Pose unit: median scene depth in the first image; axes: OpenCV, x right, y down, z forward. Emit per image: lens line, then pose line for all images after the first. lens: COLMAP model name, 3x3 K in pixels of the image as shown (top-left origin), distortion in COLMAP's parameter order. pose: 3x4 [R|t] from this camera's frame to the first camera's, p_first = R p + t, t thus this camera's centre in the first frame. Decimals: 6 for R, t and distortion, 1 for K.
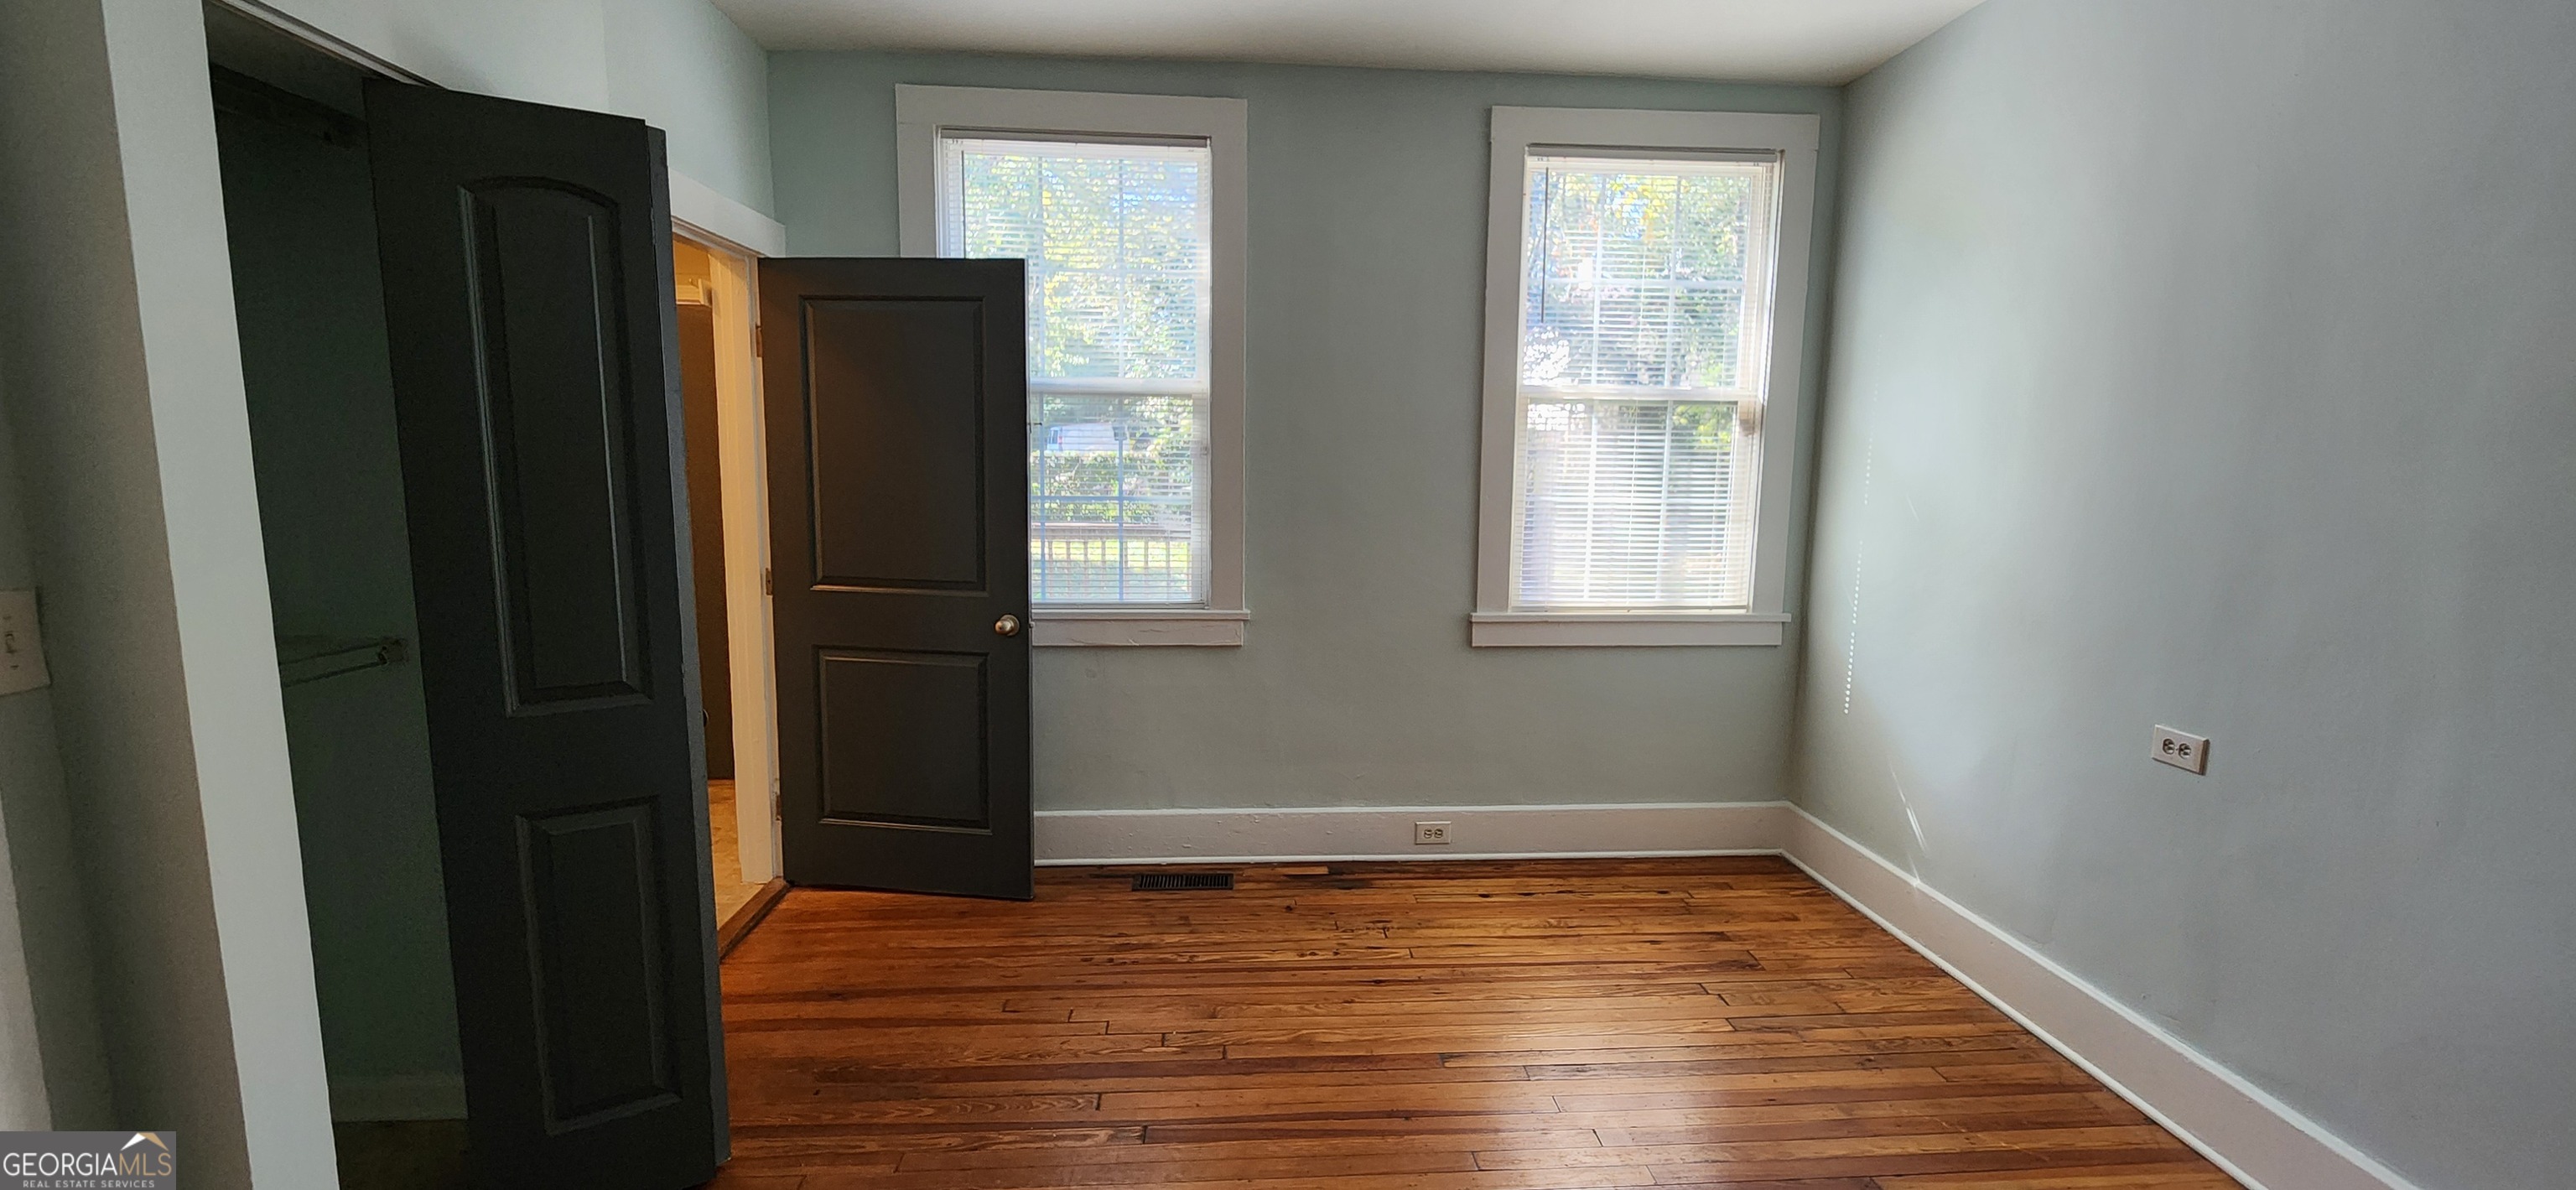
lens RADIAL K [[1066.5, 0, 1286.5], [0, 1066.5, 589.1], [0, 0, 1]] dist [-0.000112, -0.000639]
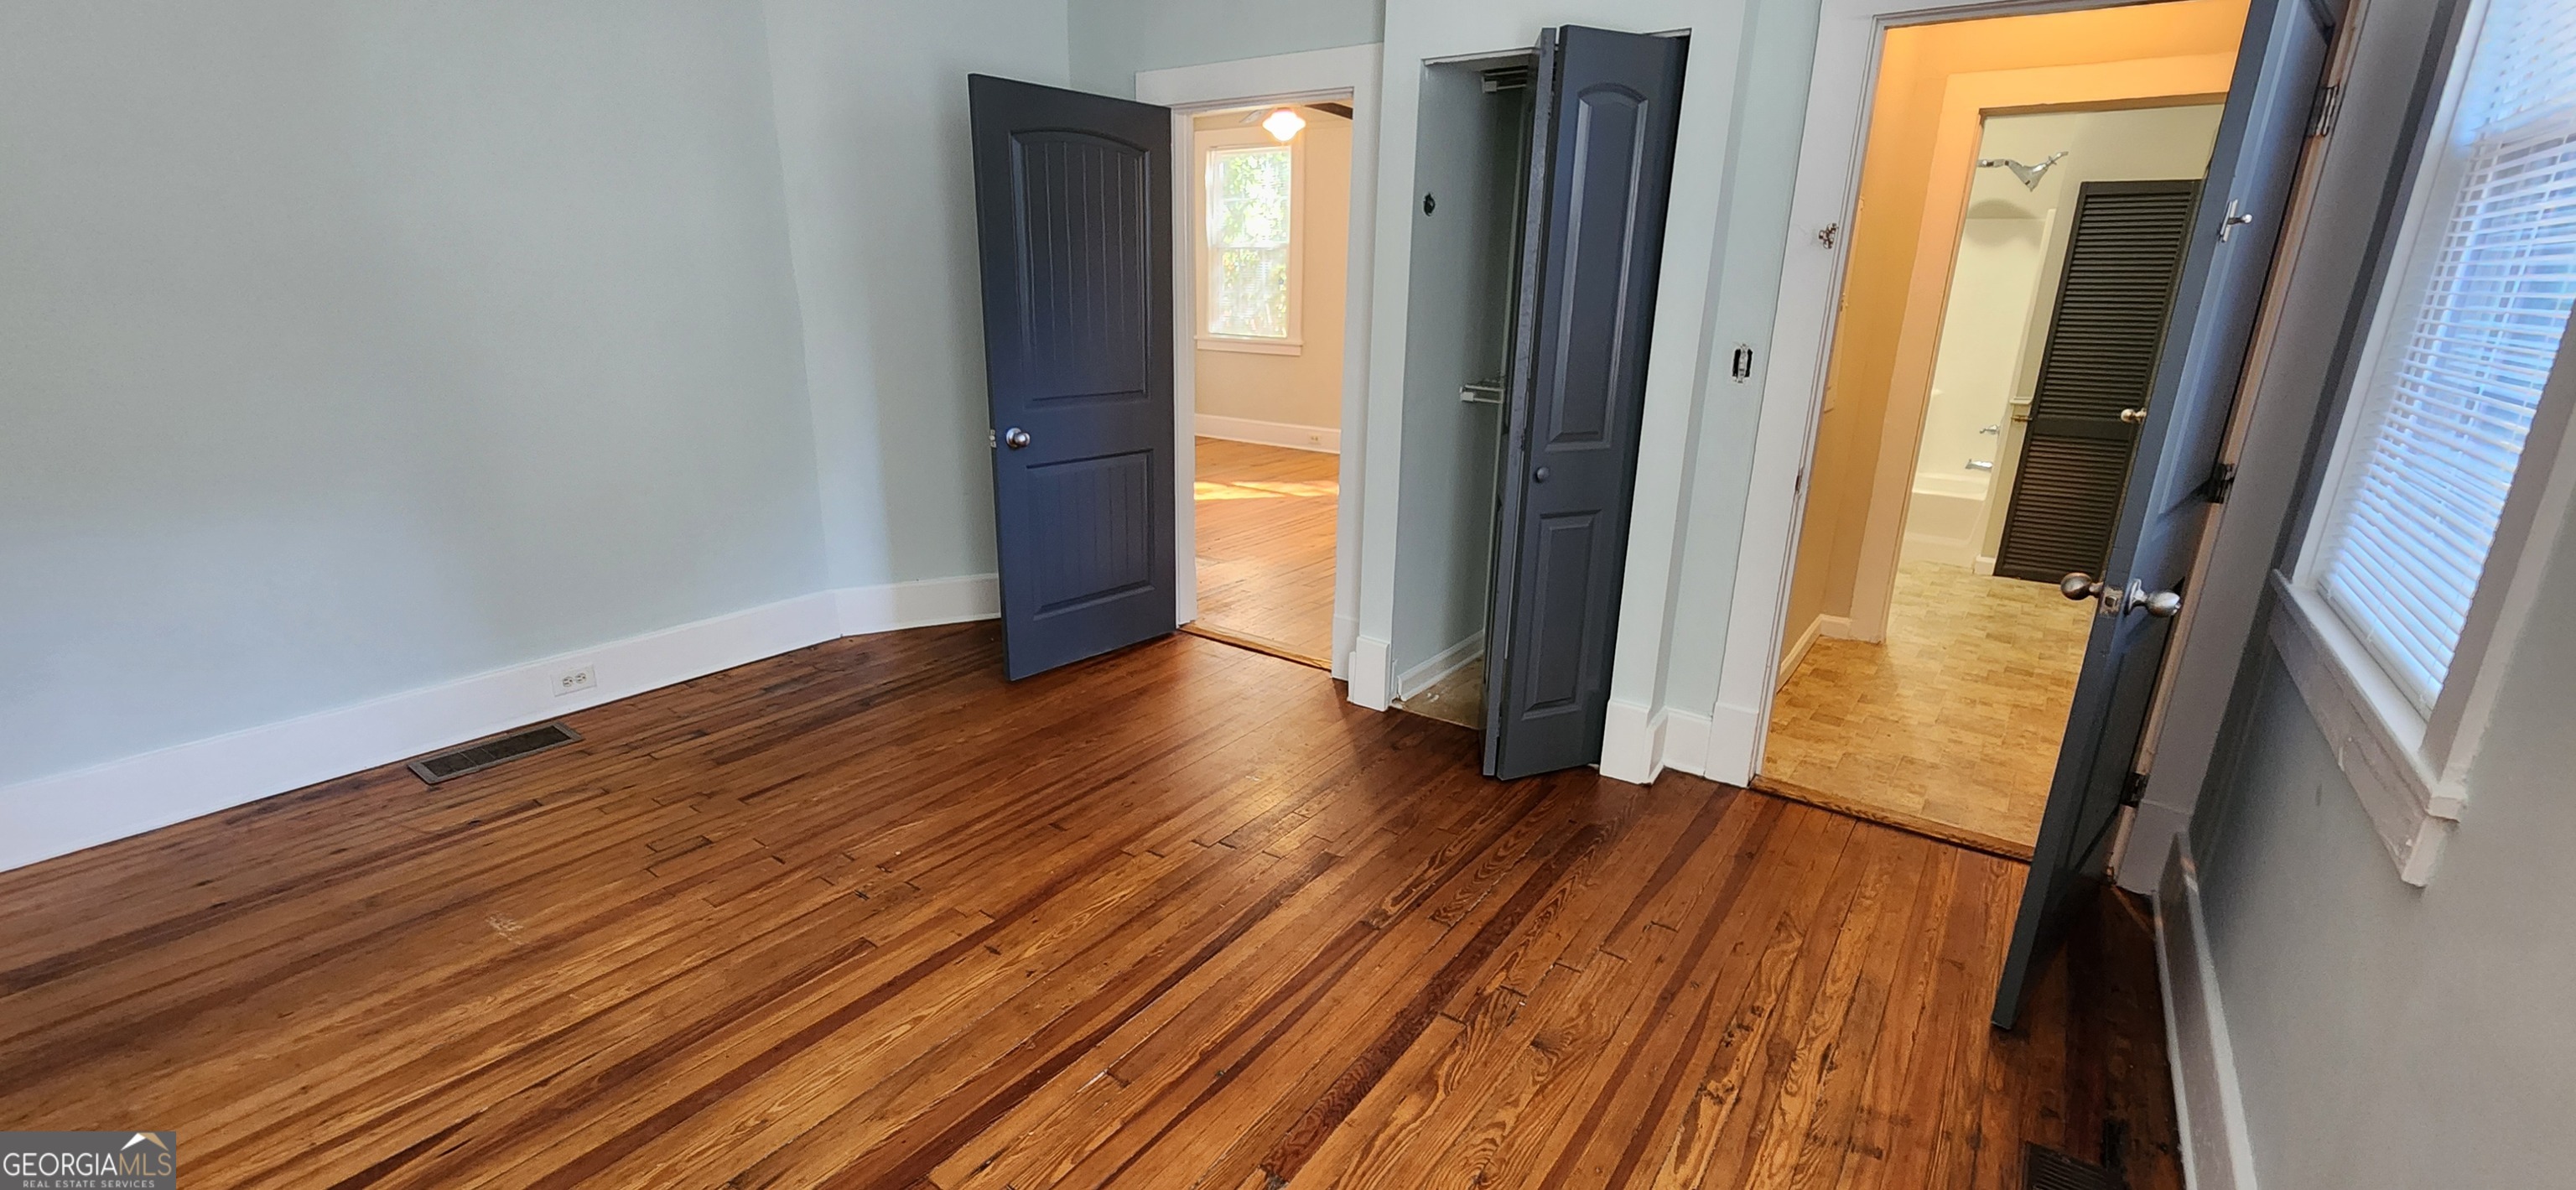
lens RADIAL K [[1066.5, 0, 1284.9], [0, 1066.5, 599.8], [0, 0, 1]] dist [-0.000112, -0.000639]
pose [[-0.631406, 0.206237, -0.747524, 0.489538], [-0.129962, 0.922206, 0.364205, -0.123126], [0.764484, 0.327111, -0.555484, 1.074849]]
